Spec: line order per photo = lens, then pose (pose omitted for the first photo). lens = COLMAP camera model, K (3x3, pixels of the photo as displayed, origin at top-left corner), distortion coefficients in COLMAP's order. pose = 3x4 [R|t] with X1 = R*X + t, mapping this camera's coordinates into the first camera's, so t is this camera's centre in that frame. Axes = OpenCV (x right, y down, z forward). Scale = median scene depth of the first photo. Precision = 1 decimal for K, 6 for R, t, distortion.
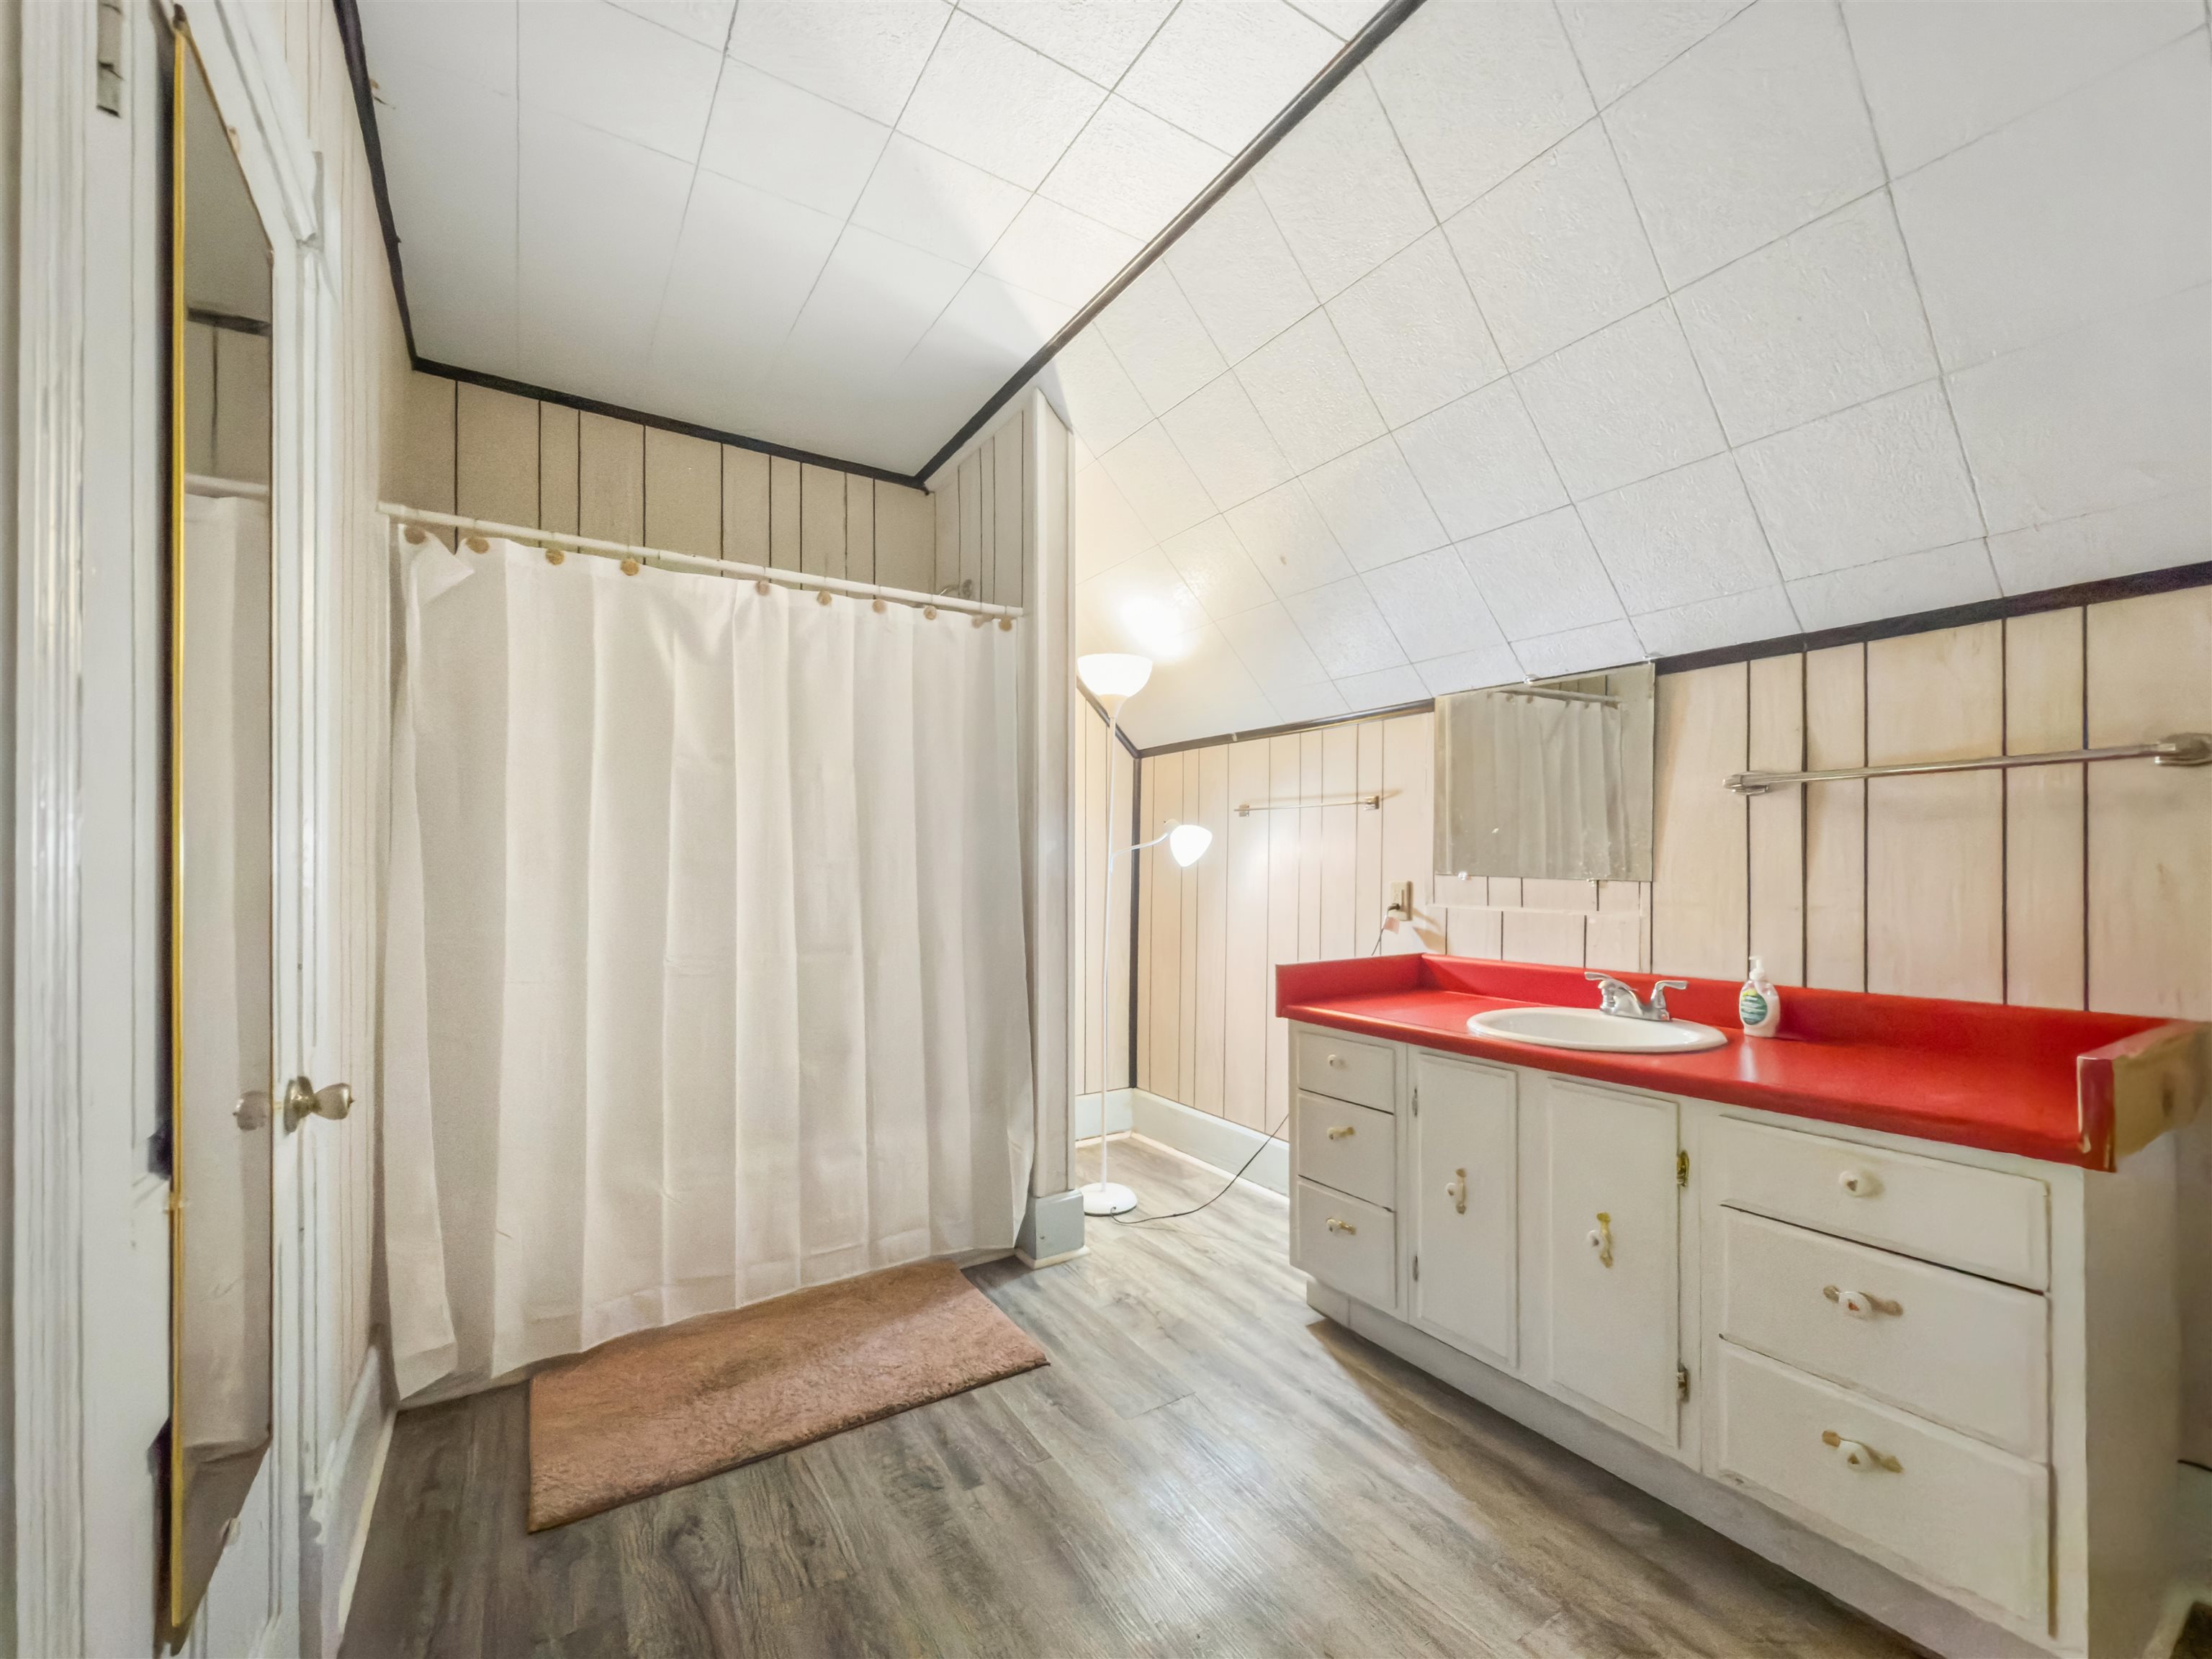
lens RADIAL K [[895.9, 0, 1090.4], [0, 895.9, 865.6], [0, 0, 1]] dist [-0.000614, 0.000056]
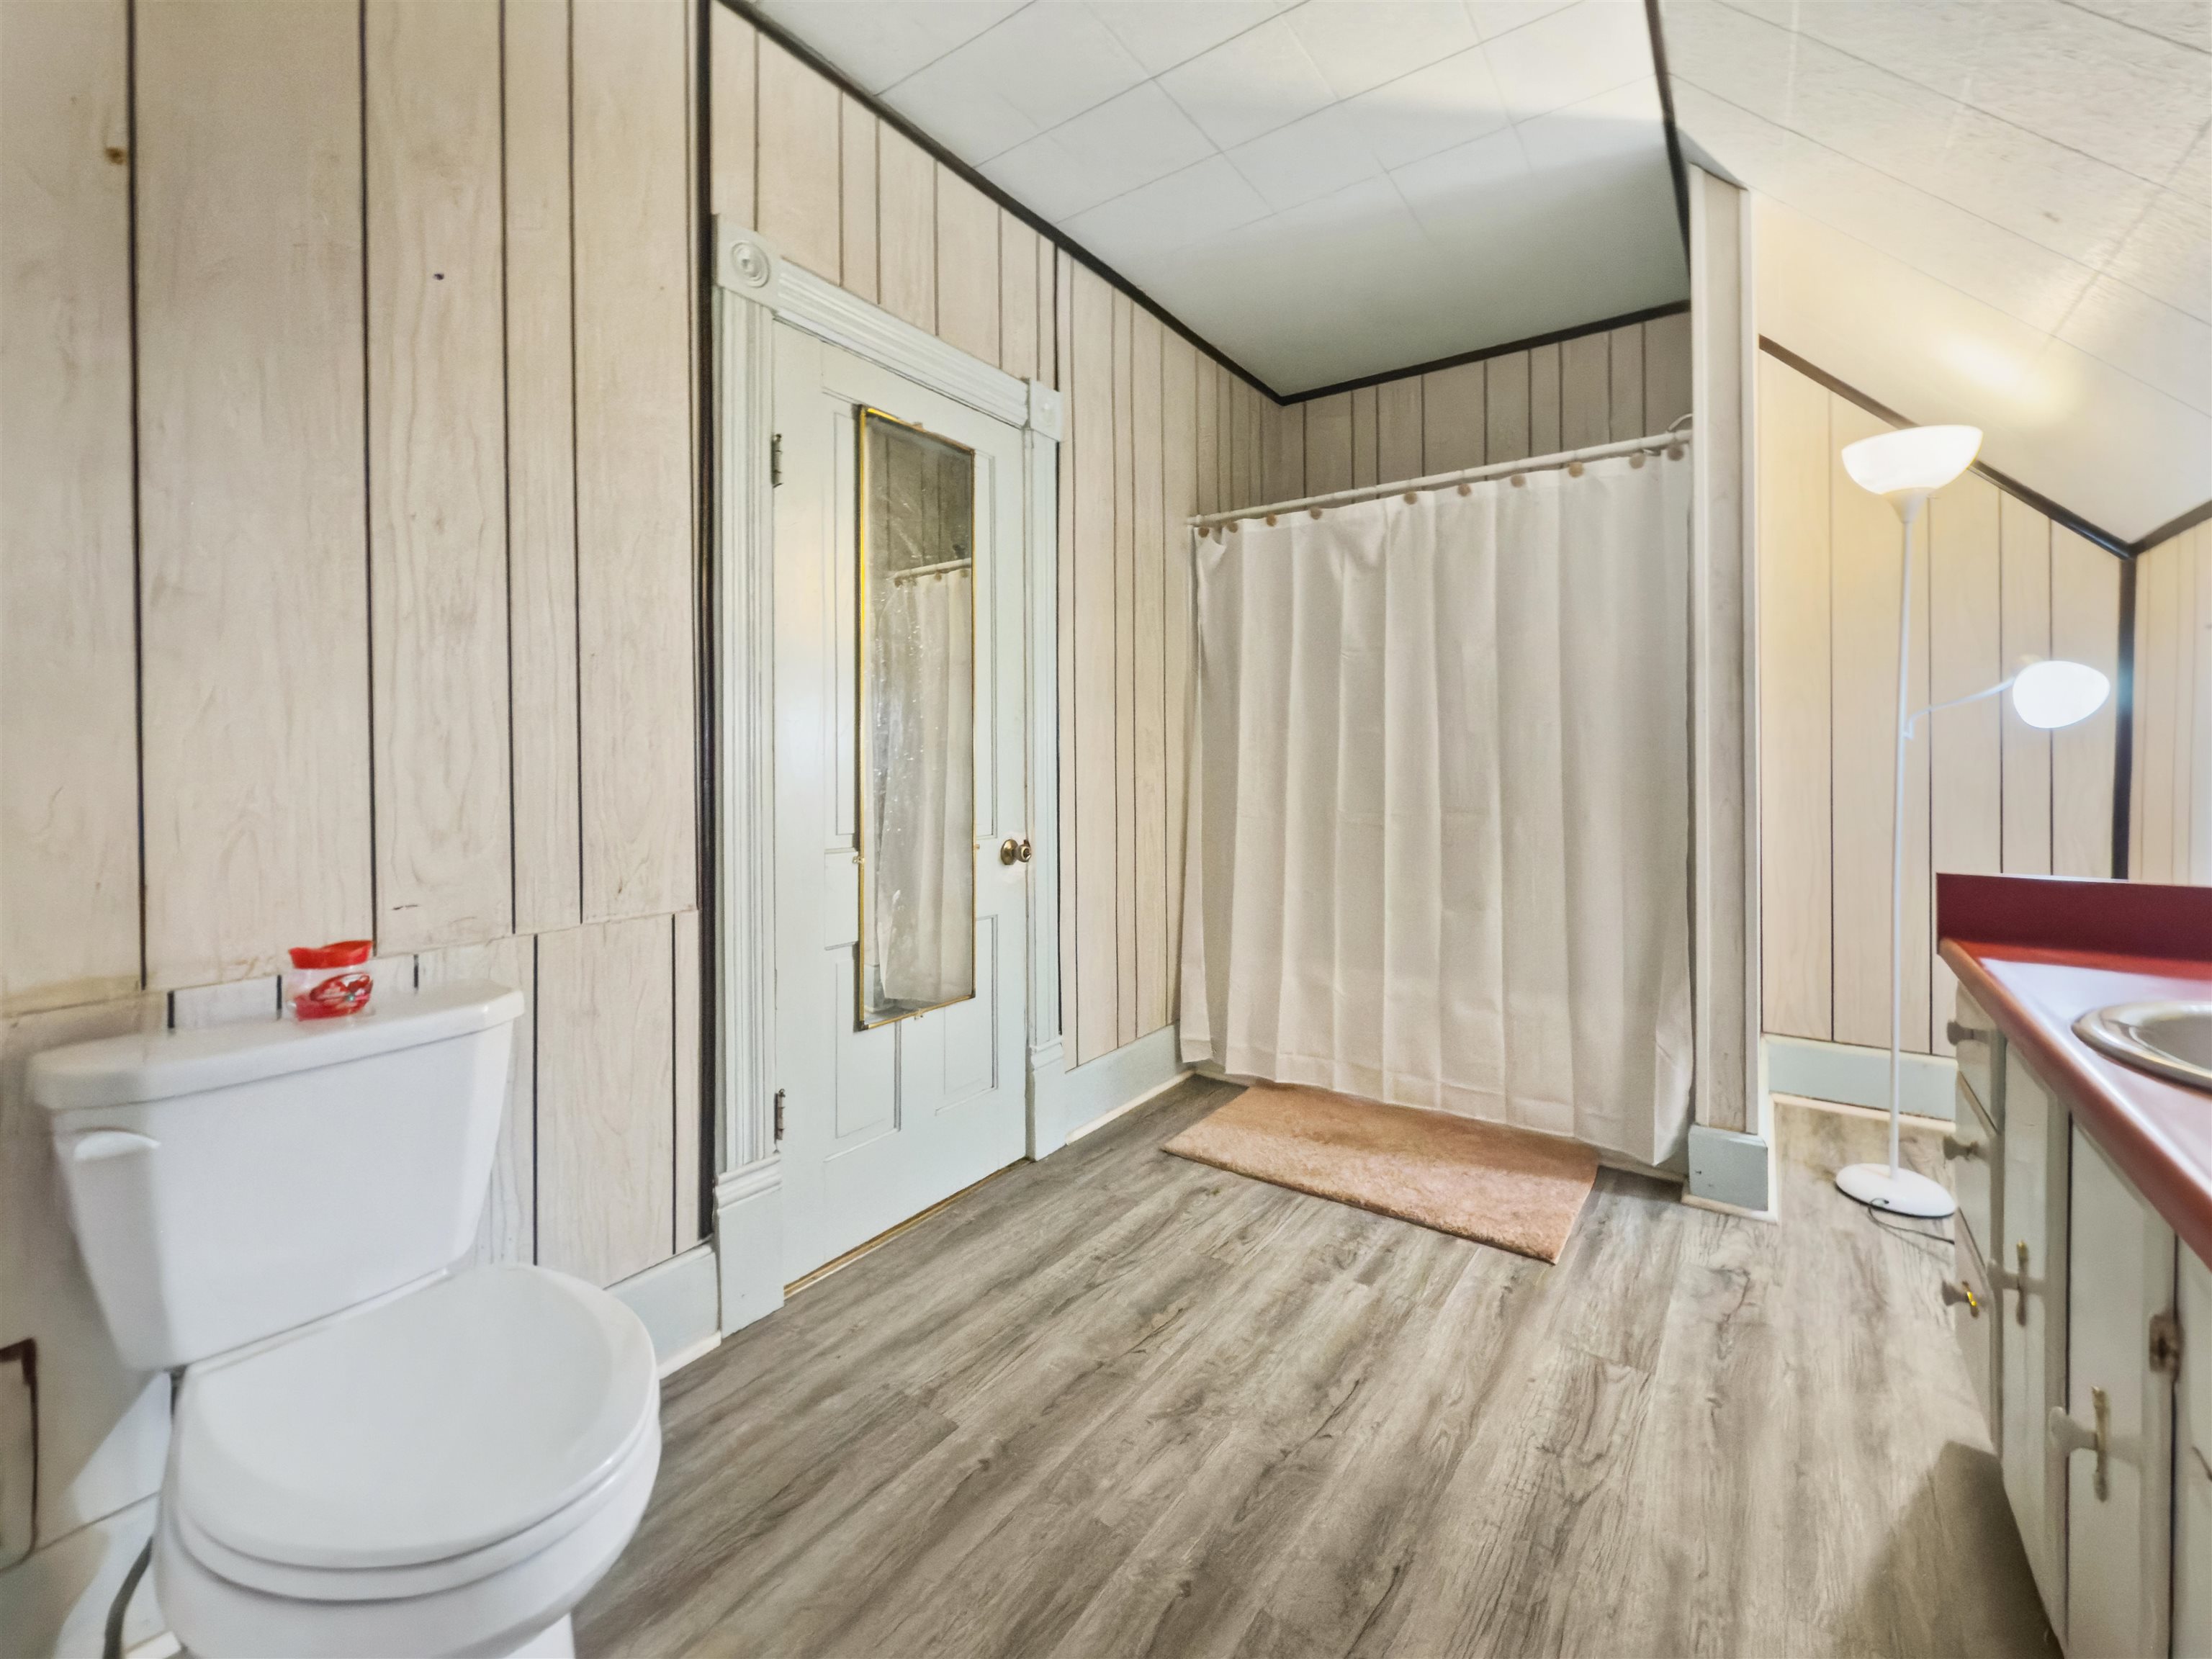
lens RADIAL K [[911.4, 0, 1195.9], [0, 911.4, 758.7], [0, 0, 1]] dist [-0.000110, -0.000110]
pose [[0.432287, 0.003695, -0.901729, 0.602239], [0.004653, 0.999969, 0.006328, 0.021502], [0.901724, -0.006931, 0.432256, 0.241489]]
